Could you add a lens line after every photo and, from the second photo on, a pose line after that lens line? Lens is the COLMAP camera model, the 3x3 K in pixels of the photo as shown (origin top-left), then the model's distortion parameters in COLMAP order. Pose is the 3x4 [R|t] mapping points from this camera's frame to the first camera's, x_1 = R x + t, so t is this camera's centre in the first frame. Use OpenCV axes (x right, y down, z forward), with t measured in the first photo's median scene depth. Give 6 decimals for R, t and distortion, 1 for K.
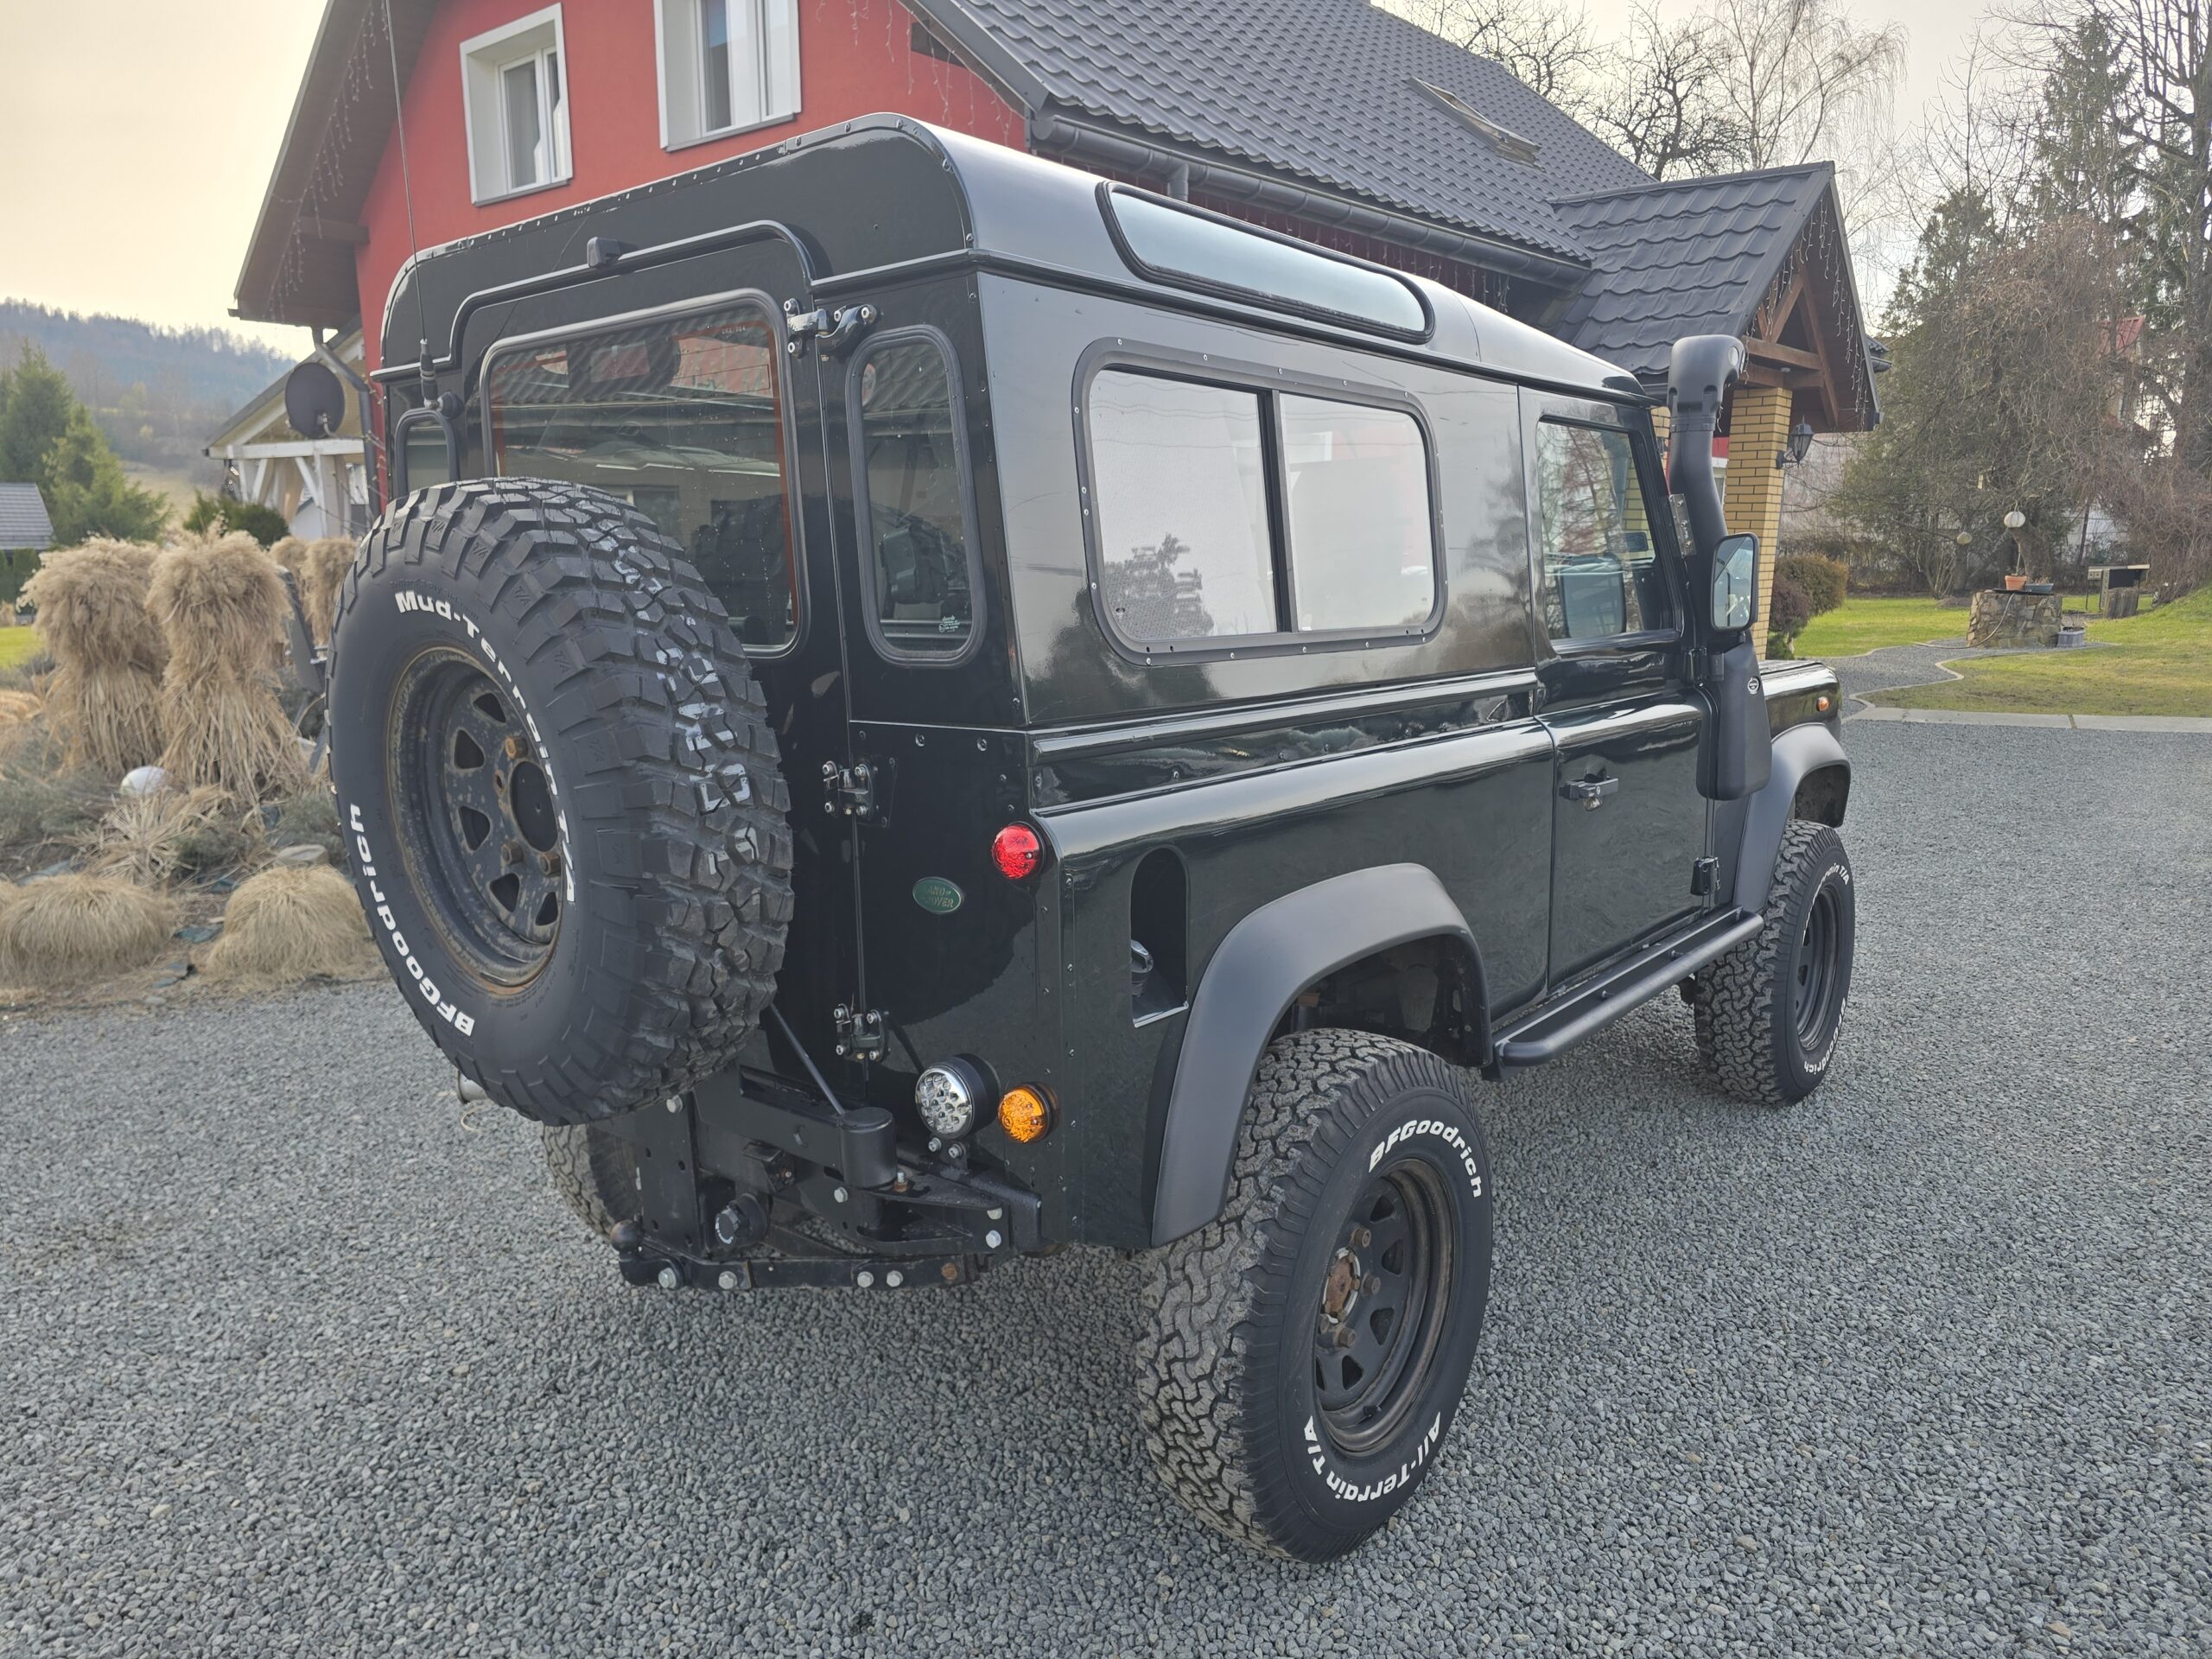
lens RADIAL K [[1478.7, 0, 1129.2], [0, 1478.7, 835.8], [0, 0, 1]] dist [0.043010, -0.038211]
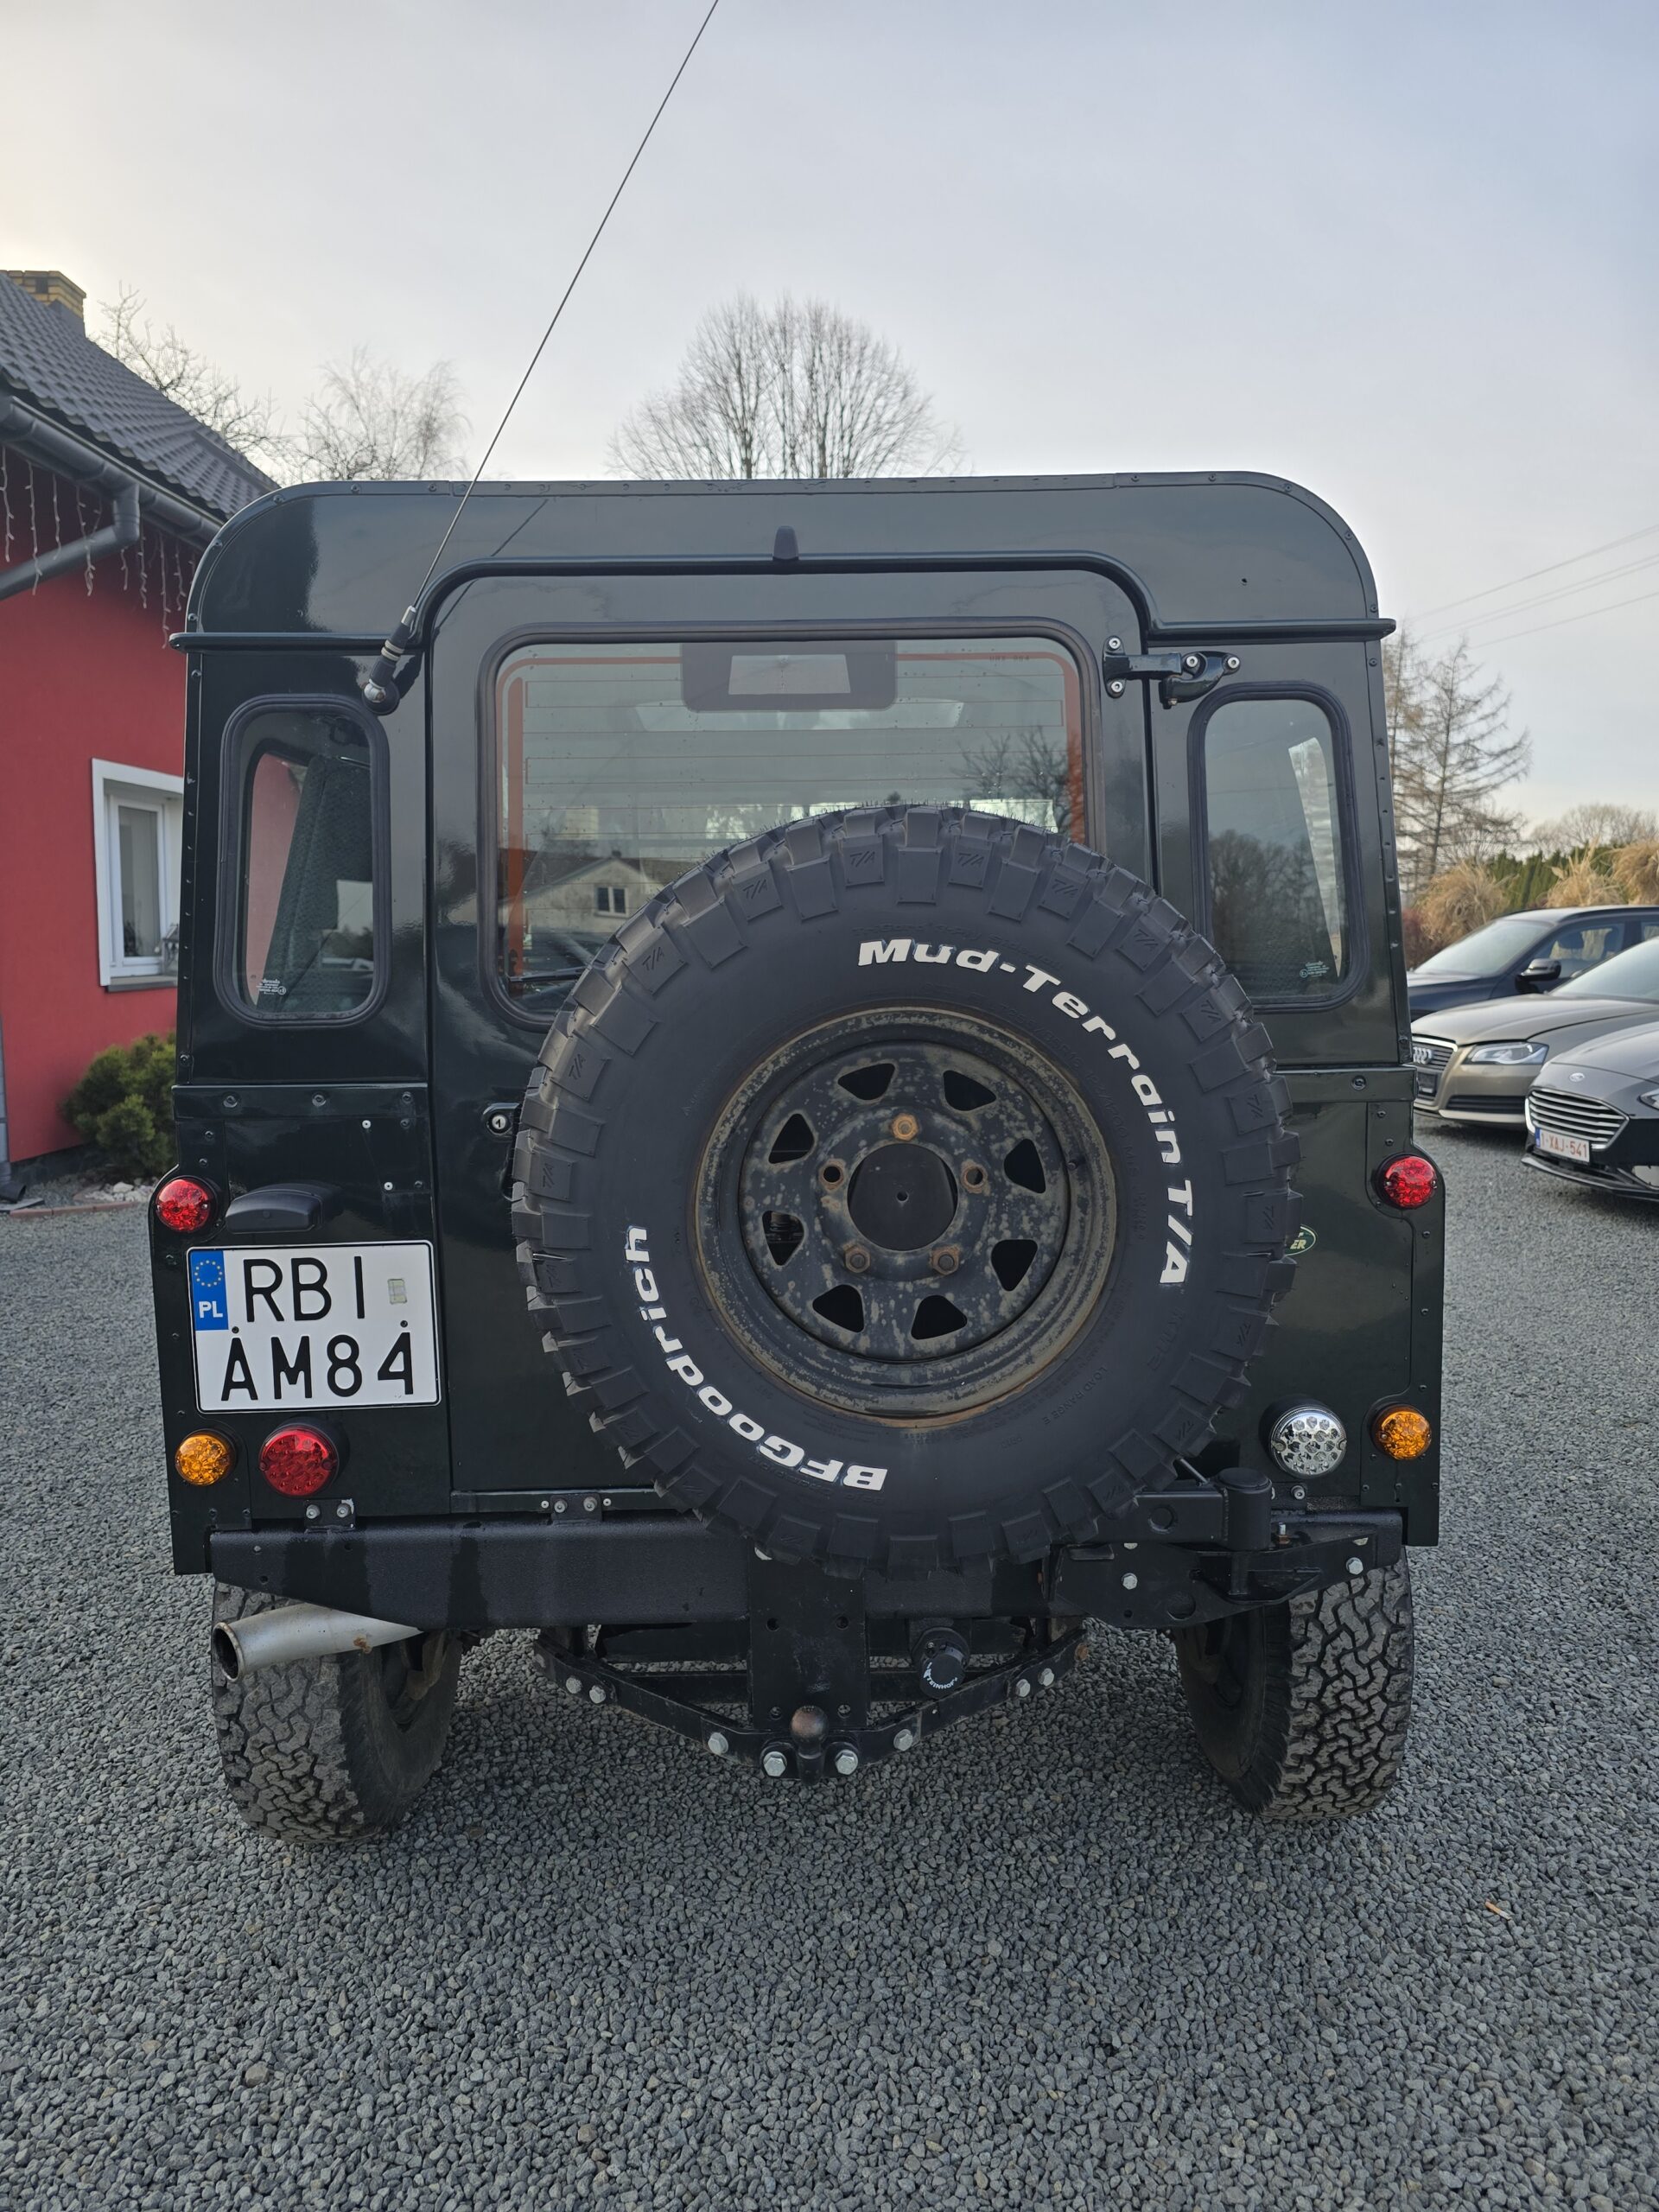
lens RADIAL K [[1478.7, 0, 839.1], [0, 1478.7, 1120.2], [0, 0, 1]] dist [0.043010, -0.038211]
pose [[0.766603, -0.068810, 0.638424, -0.915120], [0.109827, 0.993642, -0.024782, -0.044252], [-0.632660, 0.089114, 0.769285, 0.367946]]
